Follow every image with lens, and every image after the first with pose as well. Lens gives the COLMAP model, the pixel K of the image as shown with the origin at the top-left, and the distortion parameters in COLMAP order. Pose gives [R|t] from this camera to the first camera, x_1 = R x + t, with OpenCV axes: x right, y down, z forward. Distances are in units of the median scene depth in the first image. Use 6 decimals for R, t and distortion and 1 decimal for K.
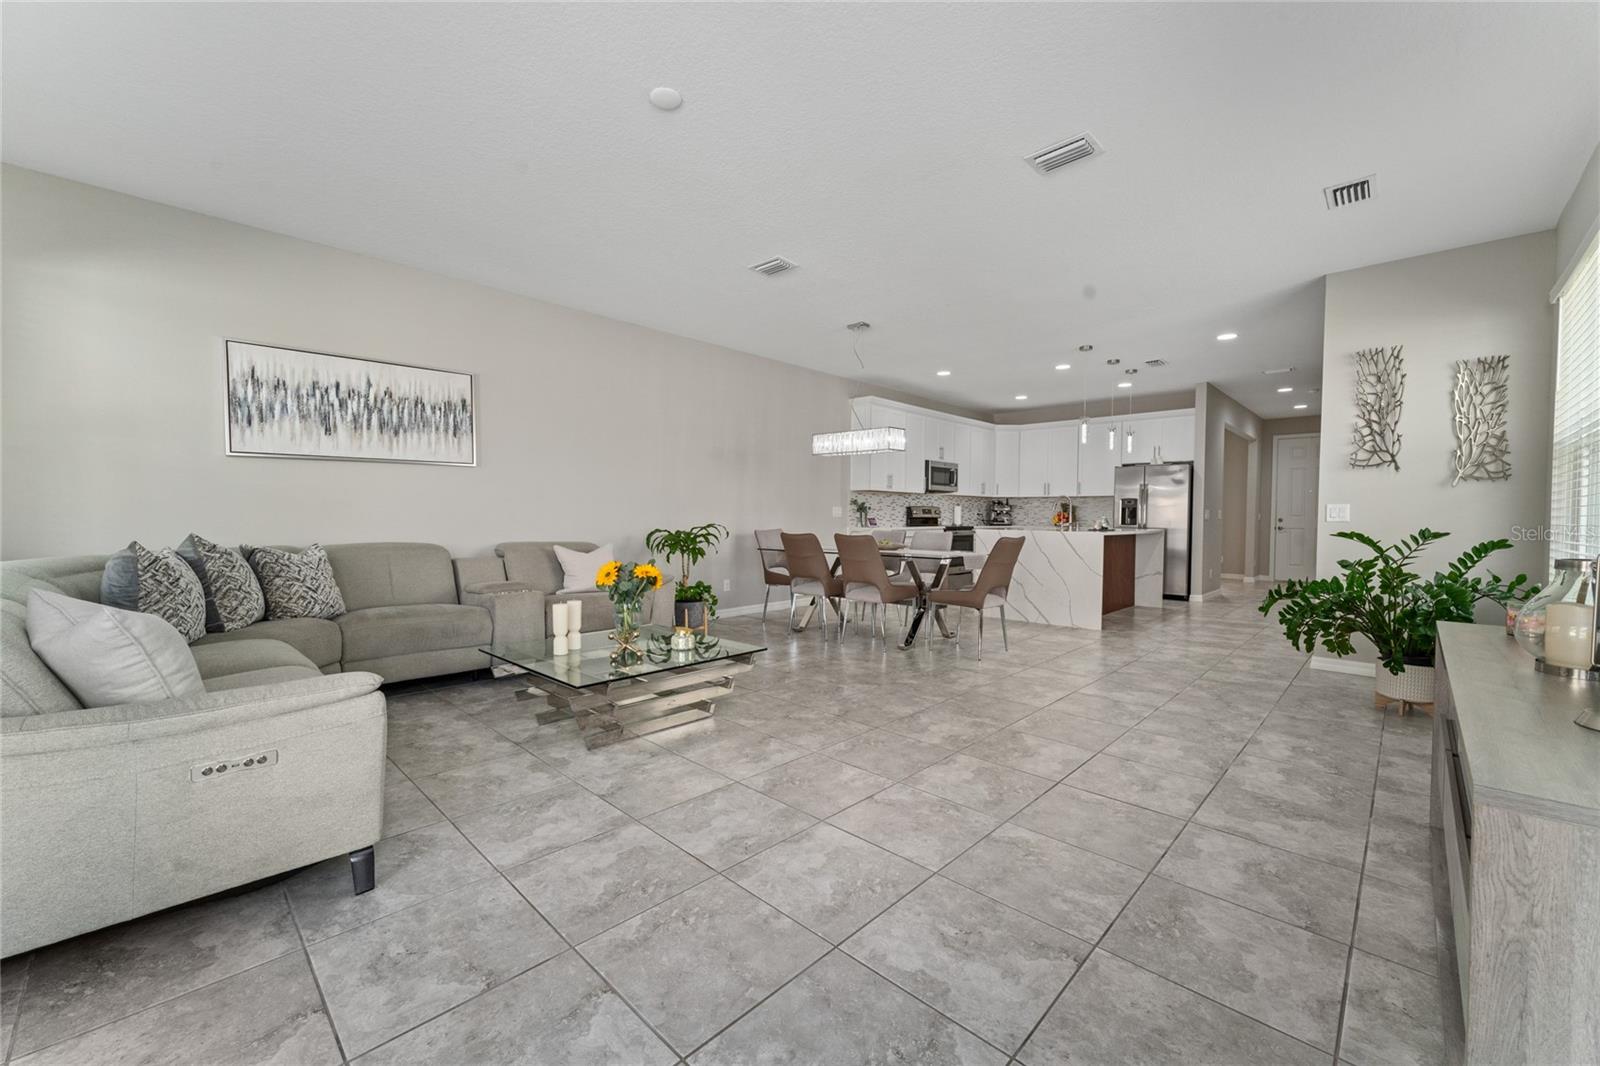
lens RADIAL K [[633.8, 0, 800.0], [0, 633.8, 533.0], [0, 0, 1]] dist [-0.001662, -0.000105]
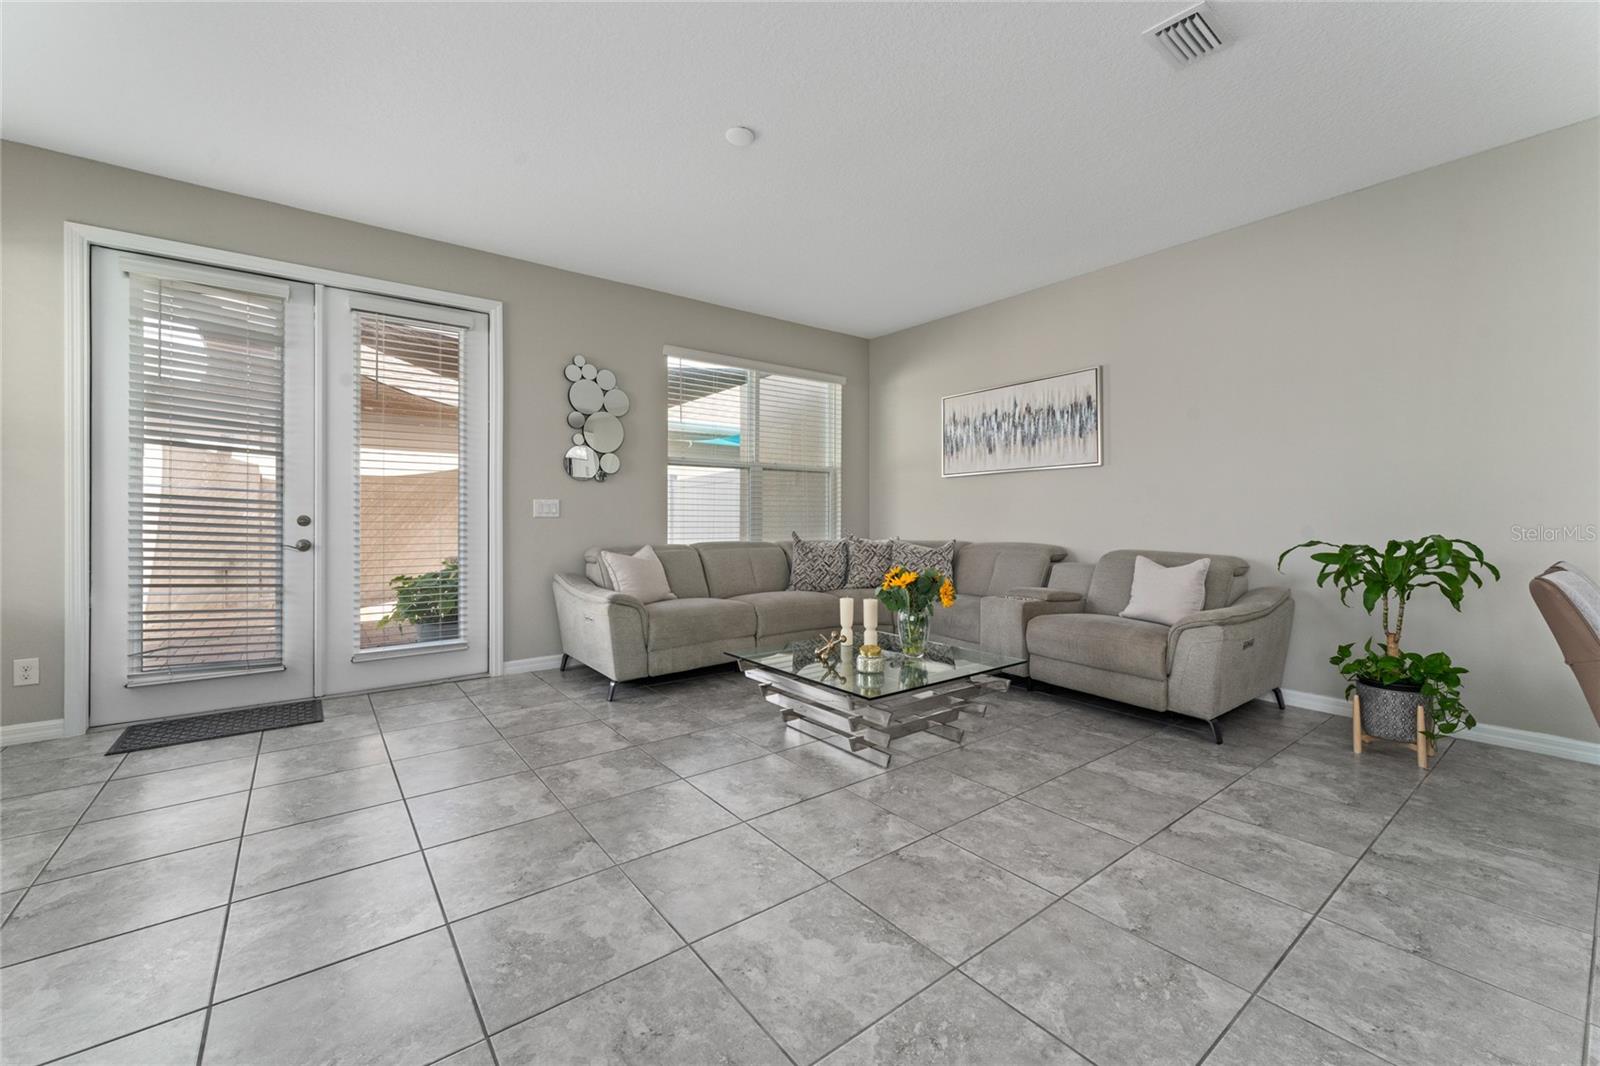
lens RADIAL K [[642.3, 0, 798.3], [0, 642.3, 518.9], [0, 0, 1]] dist [0.000285, 0.000286]
pose [[-0.145031, -0.003329, -0.989421, 0.512185], [-0.032526, 0.999470, 0.001405, -0.016171], [0.988892, 0.032385, -0.145063, 0.760160]]
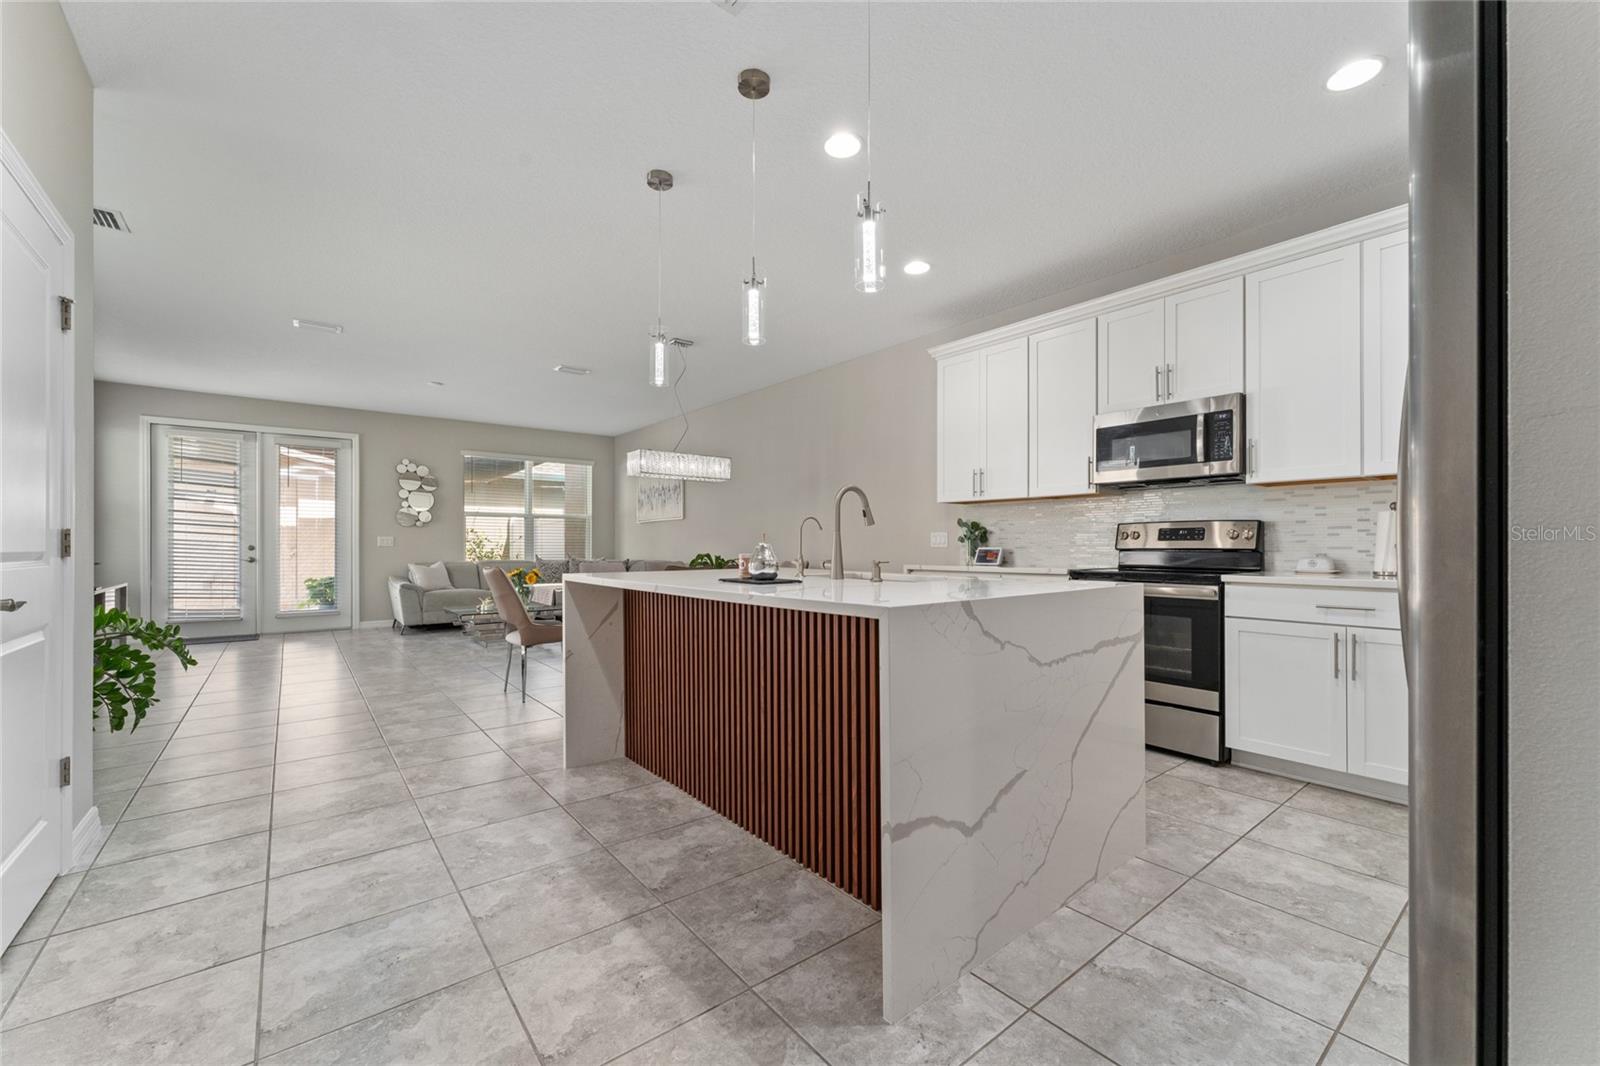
lens RADIAL K [[631.1, 0, 810.9], [0, 631.1, 553.0], [0, 0, 1]] dist [-0.011506, 0.000033]
pose [[-0.114420, 0.003806, -0.993425, 1.259331], [-0.030623, 0.999504, 0.007356, -0.035492], [0.992960, 0.031263, -0.114247, 1.673837]]
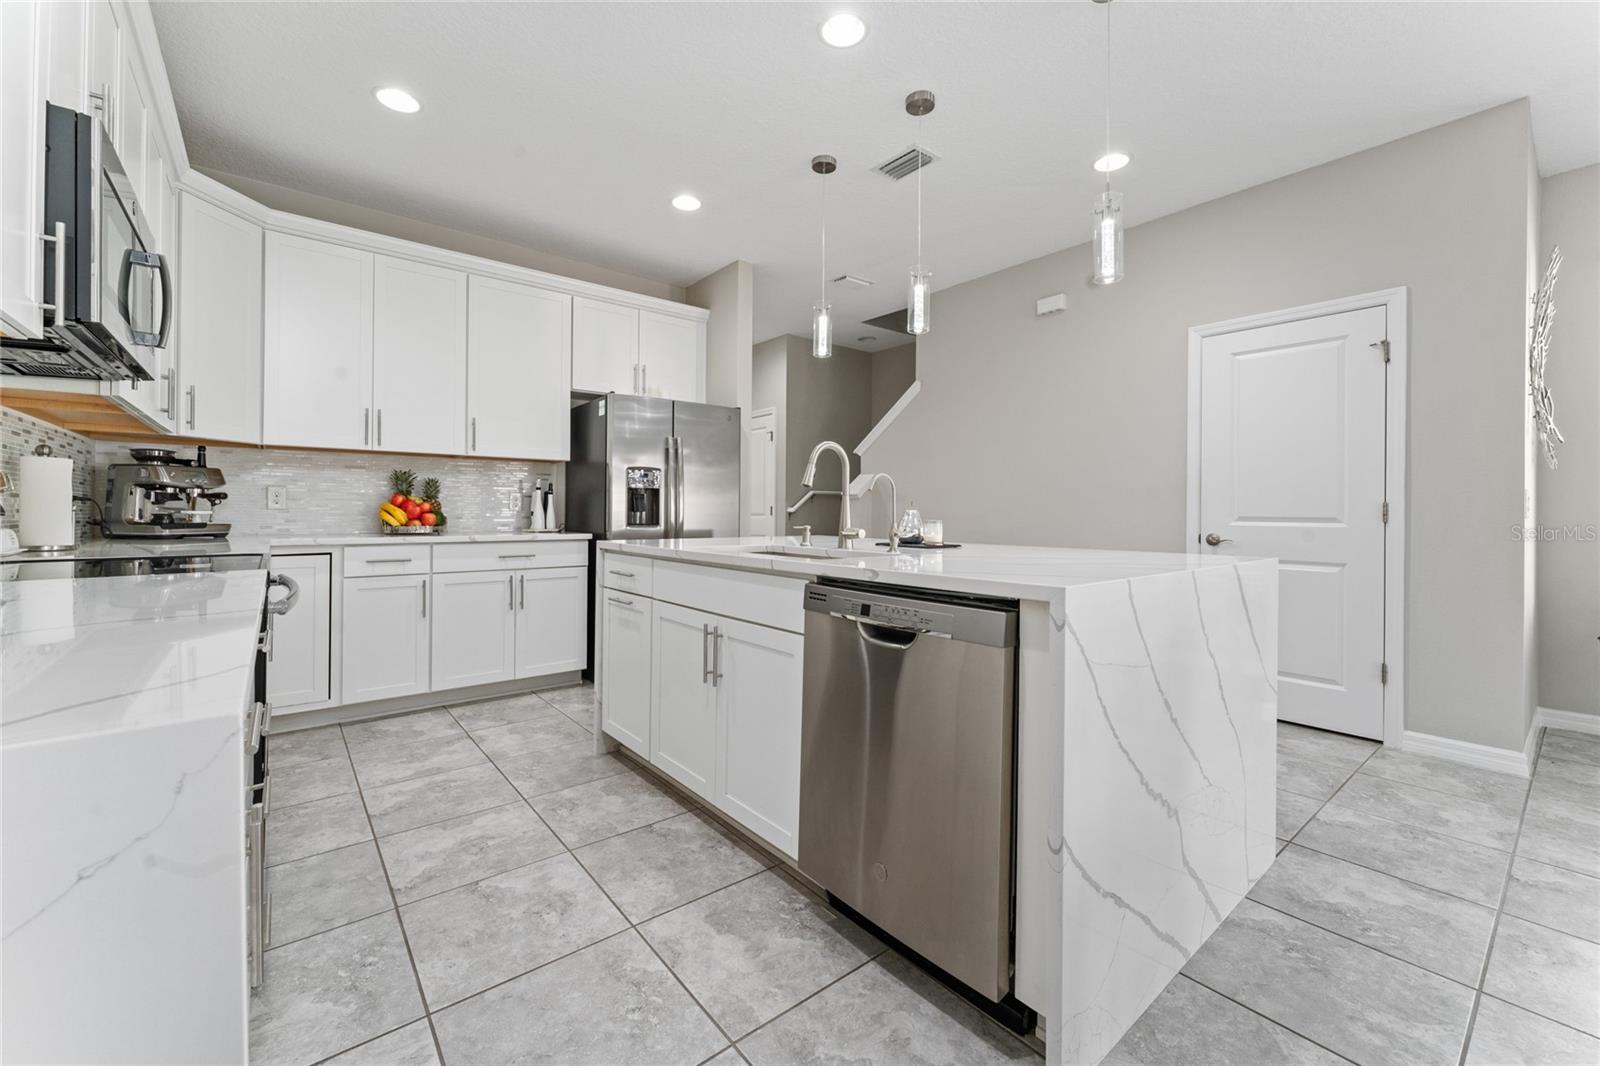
lens RADIAL K [[647.5, 0, 799.6], [0, 647.5, 507.7], [0, 0, 1]] dist [0.001663, -0.000170]
pose [[0.113747, 0.001160, 0.993509, 0.148914], [0.022342, 0.999743, -0.003725, -0.043237], [-0.993259, 0.022620, 0.113691, 1.606528]]
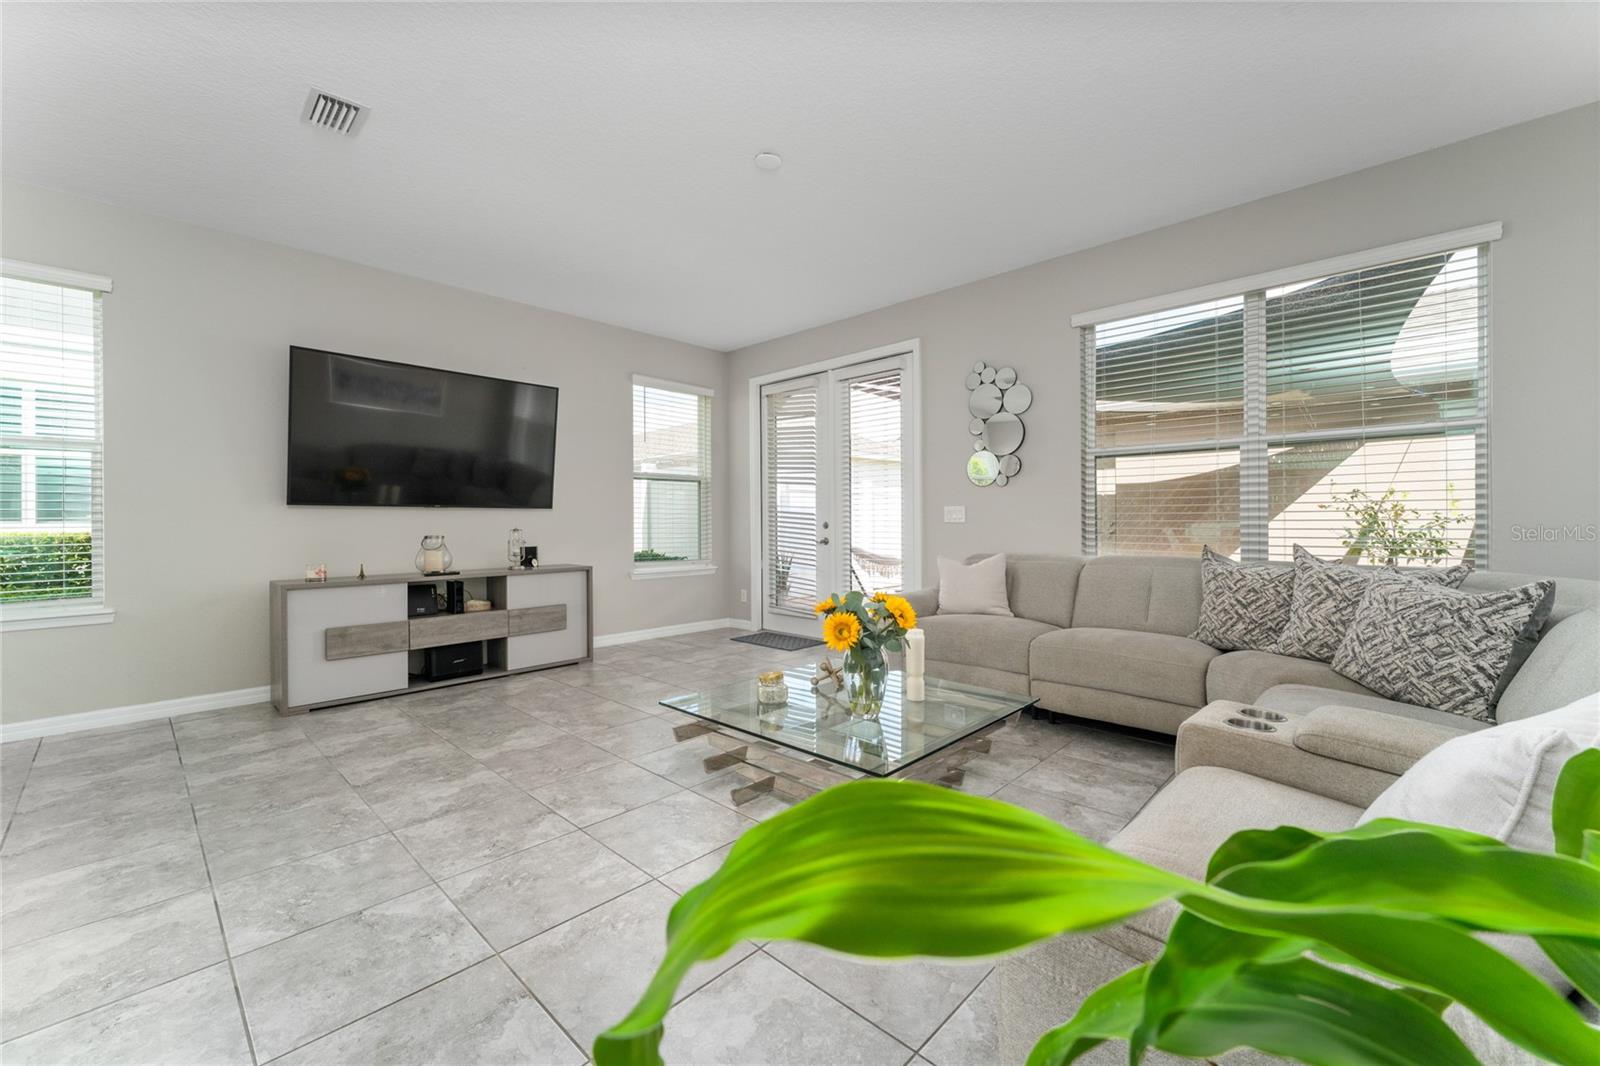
lens RADIAL K [[642.3, 0, 798.3], [0, 642.3, 518.9], [0, 0, 1]] dist [0.000285, 0.000286]
pose [[-0.999974, -0.003352, -0.006414, -0.155035], [-0.003525, 0.999624, 0.027190, -0.038642], [0.006320, 0.027212, -0.999610, 1.299934]]
